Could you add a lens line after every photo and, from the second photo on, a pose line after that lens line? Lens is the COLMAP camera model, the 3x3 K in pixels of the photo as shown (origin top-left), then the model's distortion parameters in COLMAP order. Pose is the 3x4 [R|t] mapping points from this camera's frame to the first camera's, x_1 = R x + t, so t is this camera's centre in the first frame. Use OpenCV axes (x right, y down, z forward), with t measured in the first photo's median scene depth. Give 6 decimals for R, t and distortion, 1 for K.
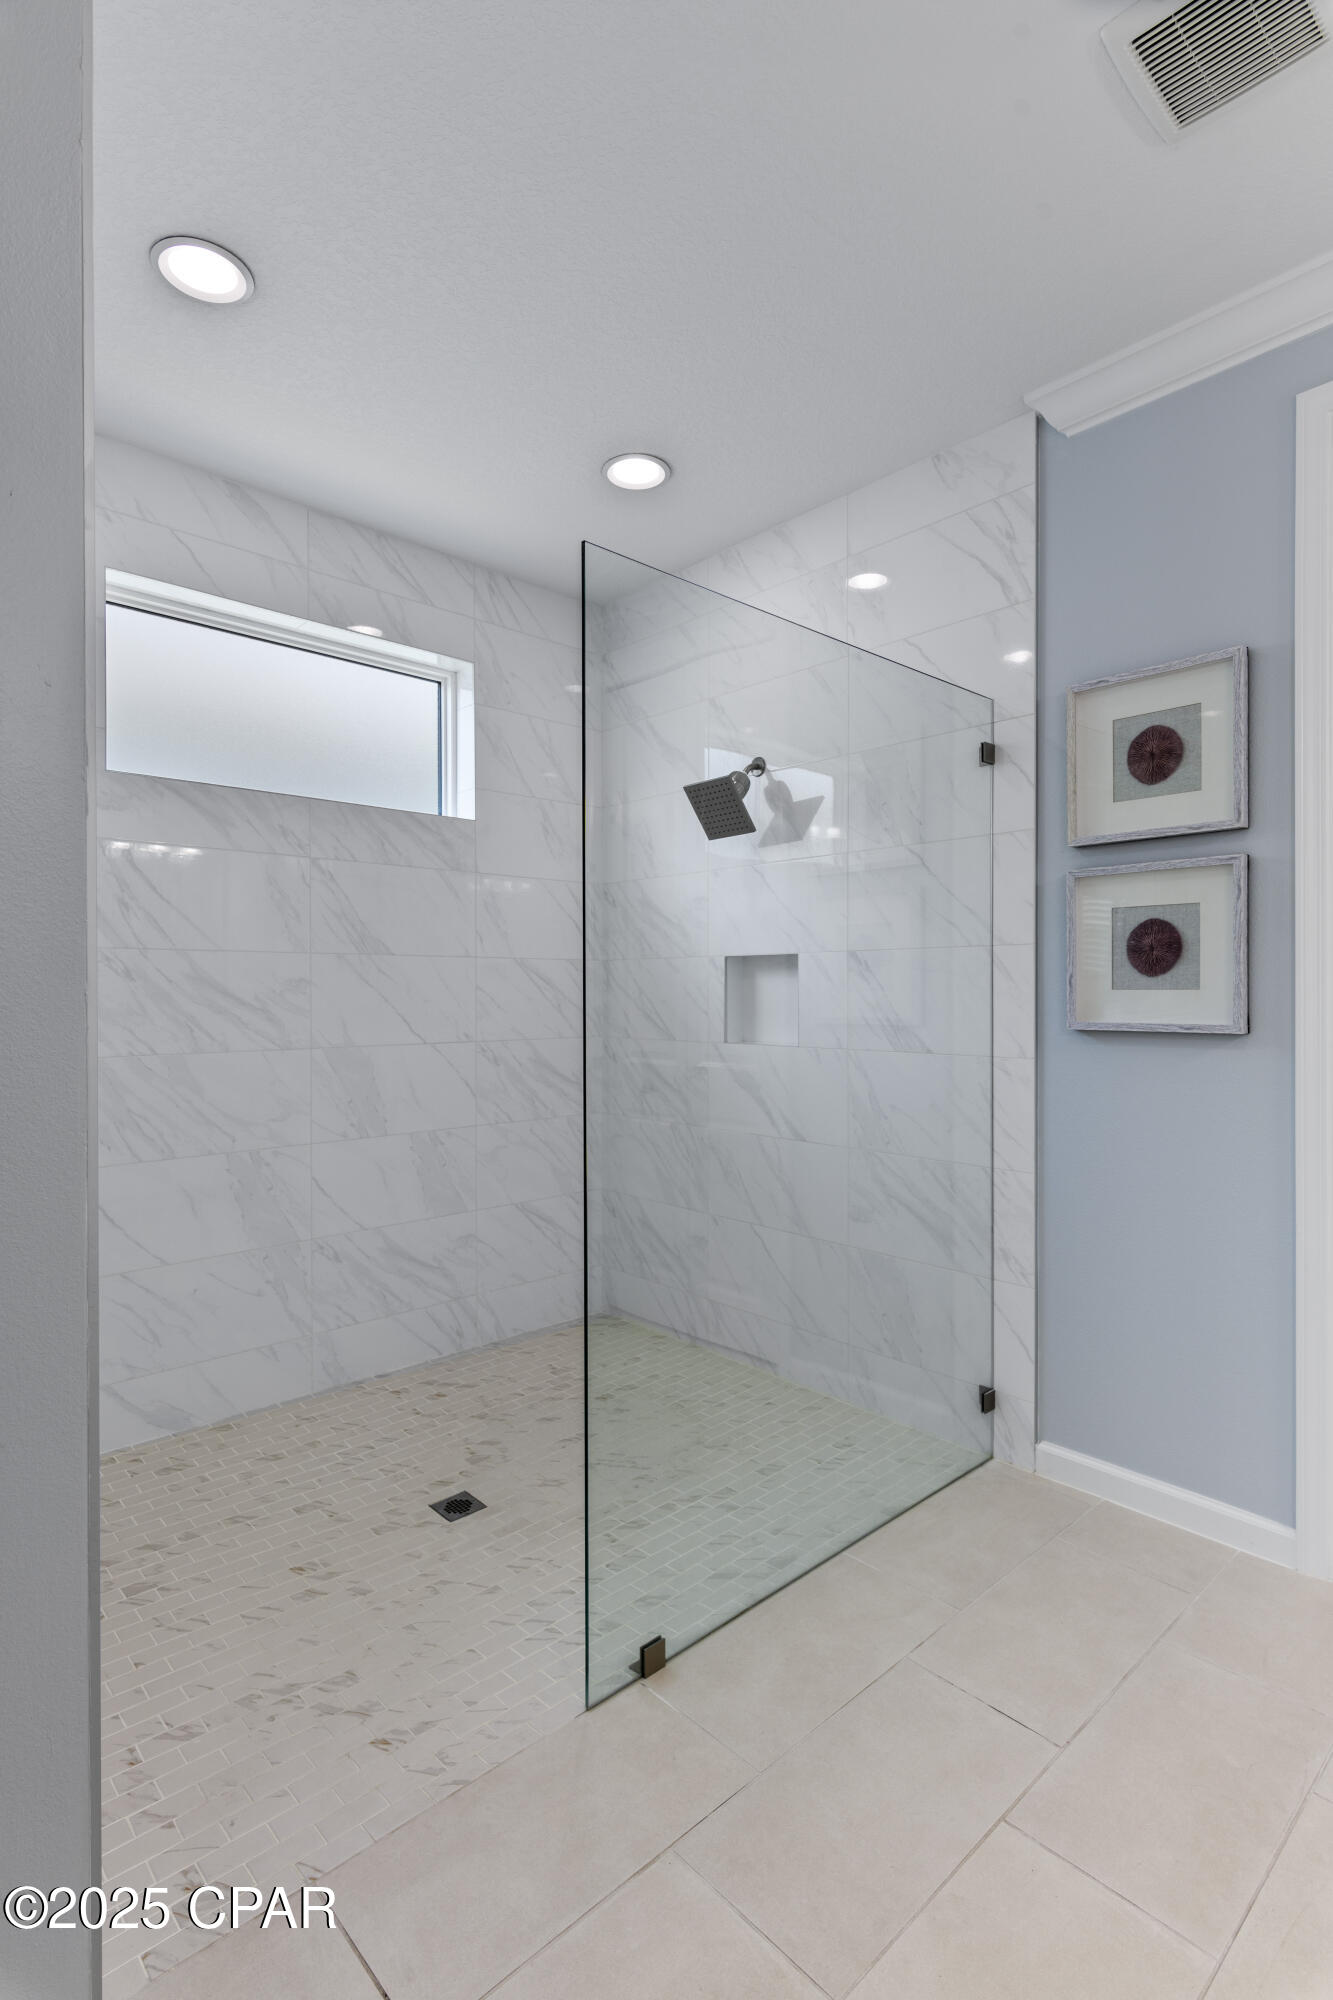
lens RADIAL K [[1006.0, 0, 657.5], [0, 1006.0, 1001.2], [0, 0, 1]] dist [0.008332, -0.001190]
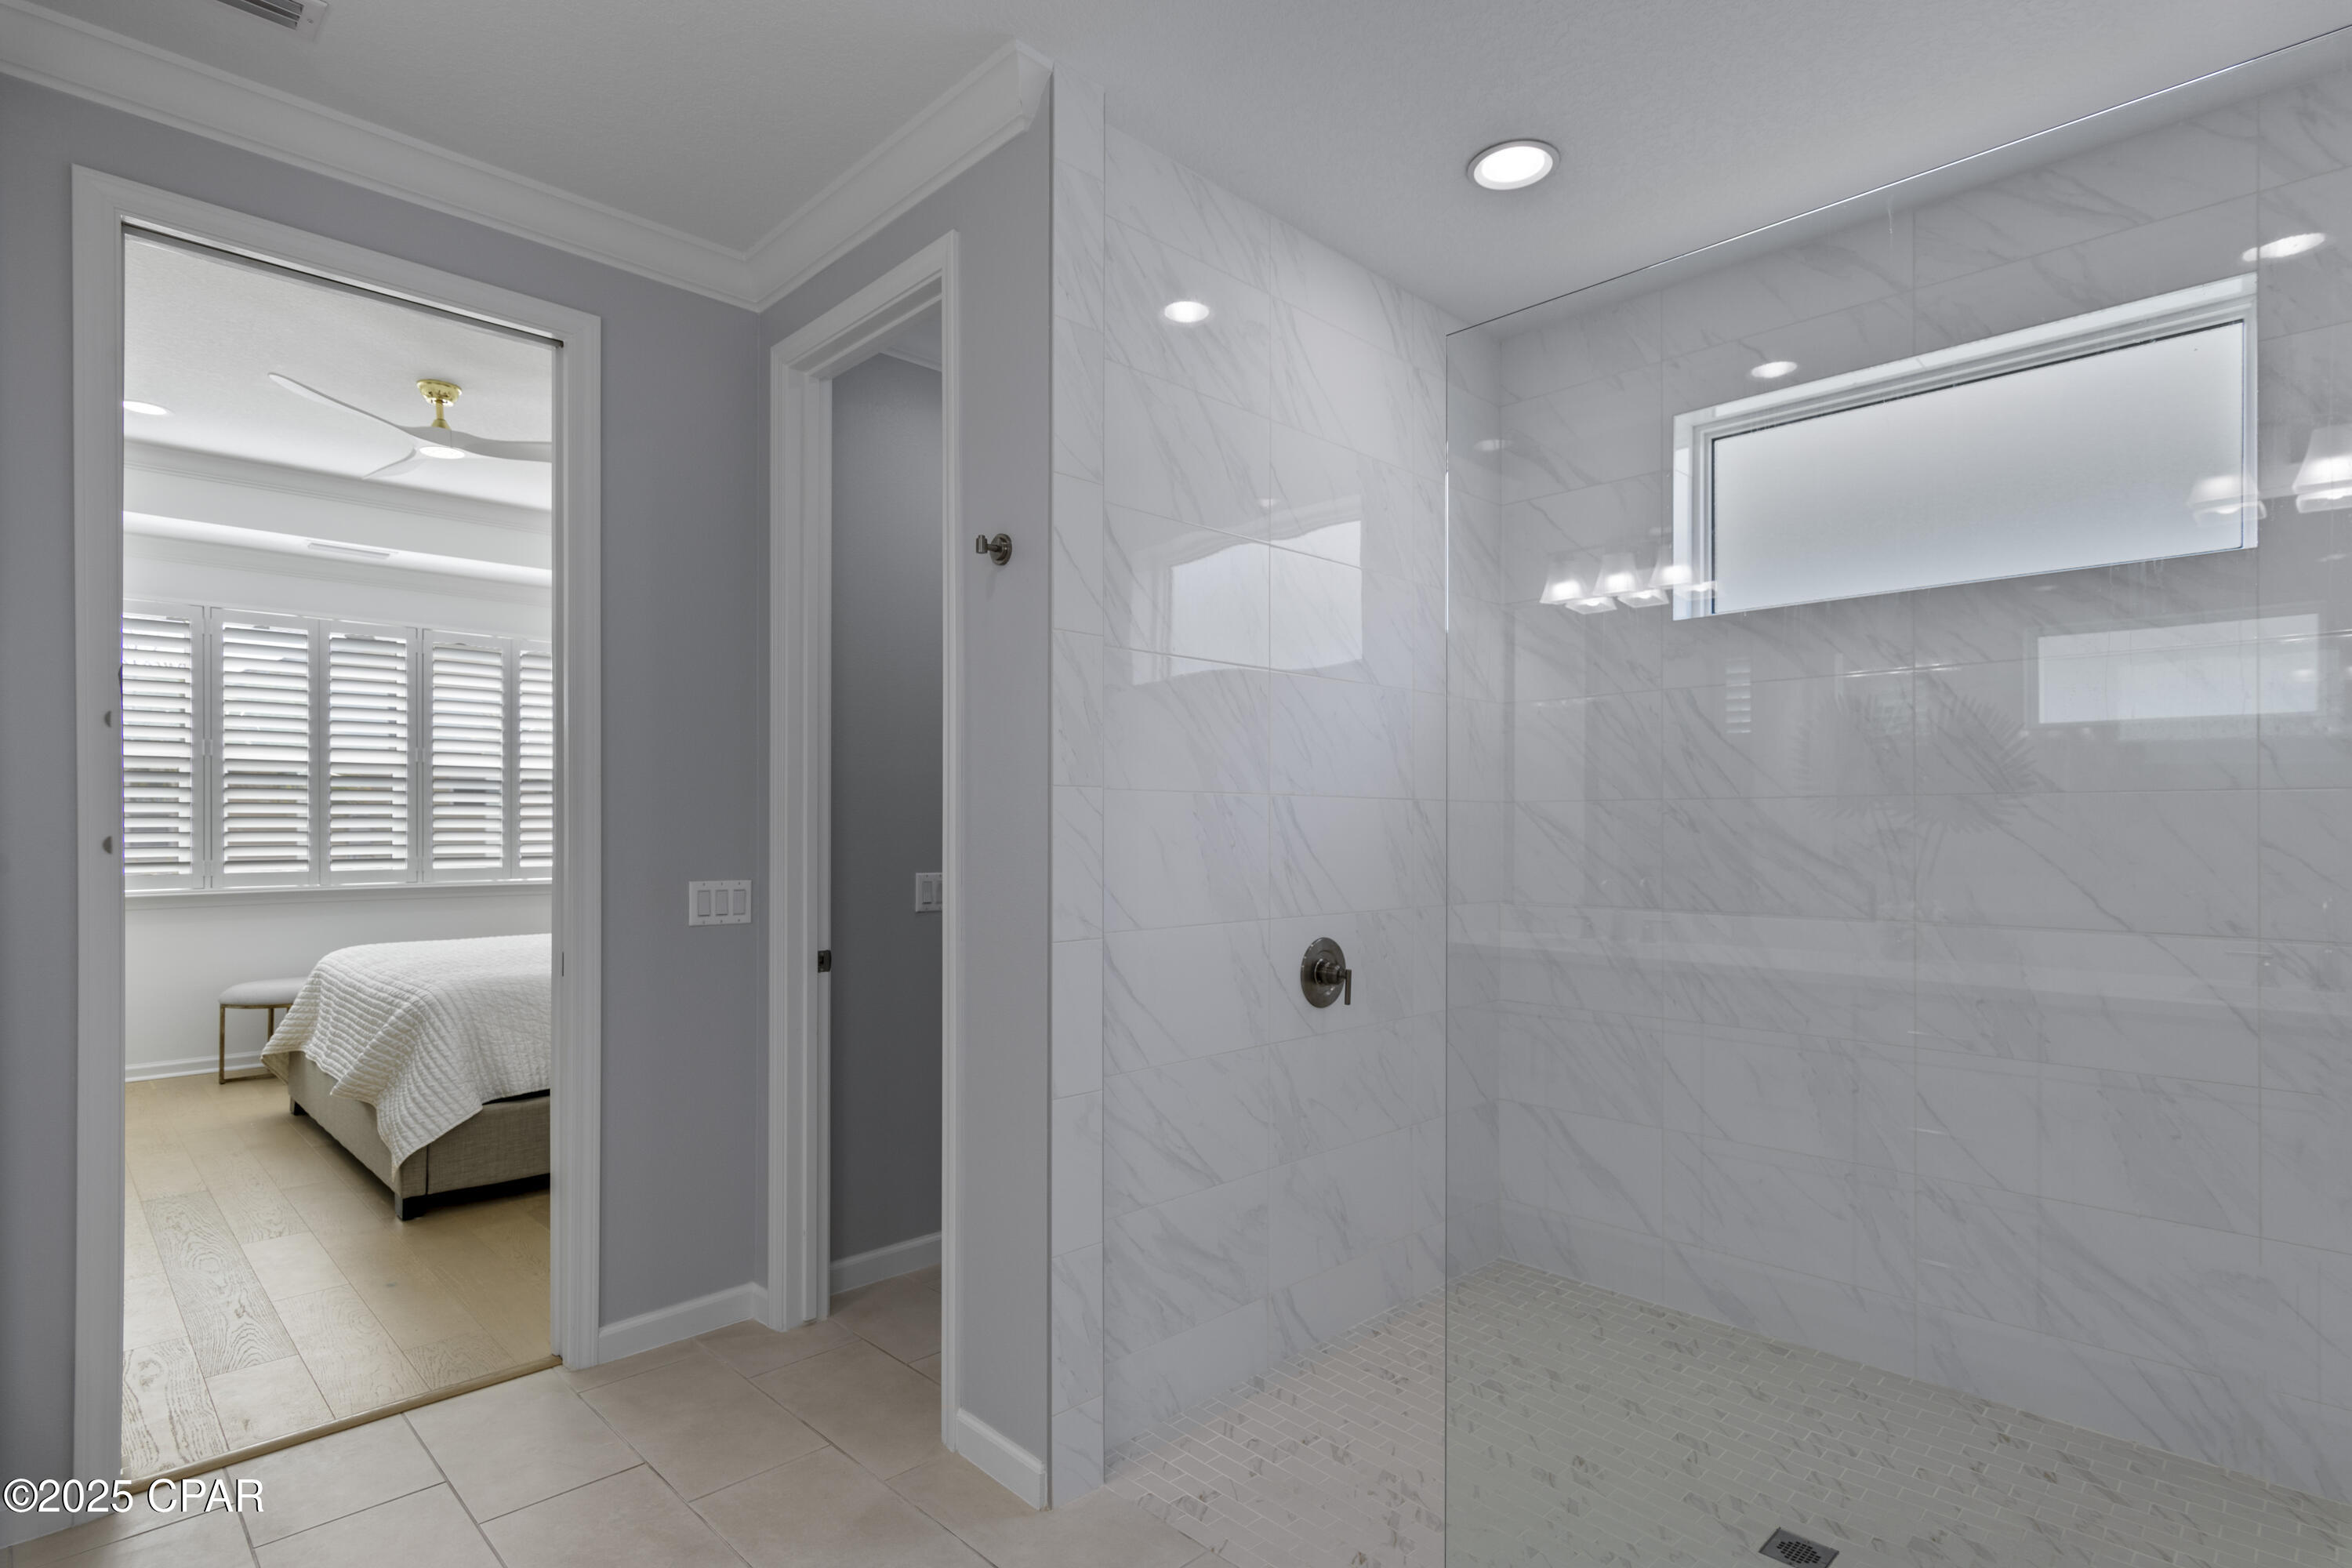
lens RADIAL K [[1183.1, 0, 1163.3], [0, 1183.1, 827.6], [0, 0, 1]] dist [0.008332, -0.001190]
pose [[0.018322, 0.001867, -0.999830, 0.563894], [-0.007550, 0.999970, 0.001729, -0.021446], [0.999804, 0.007517, 0.018336, 0.442558]]
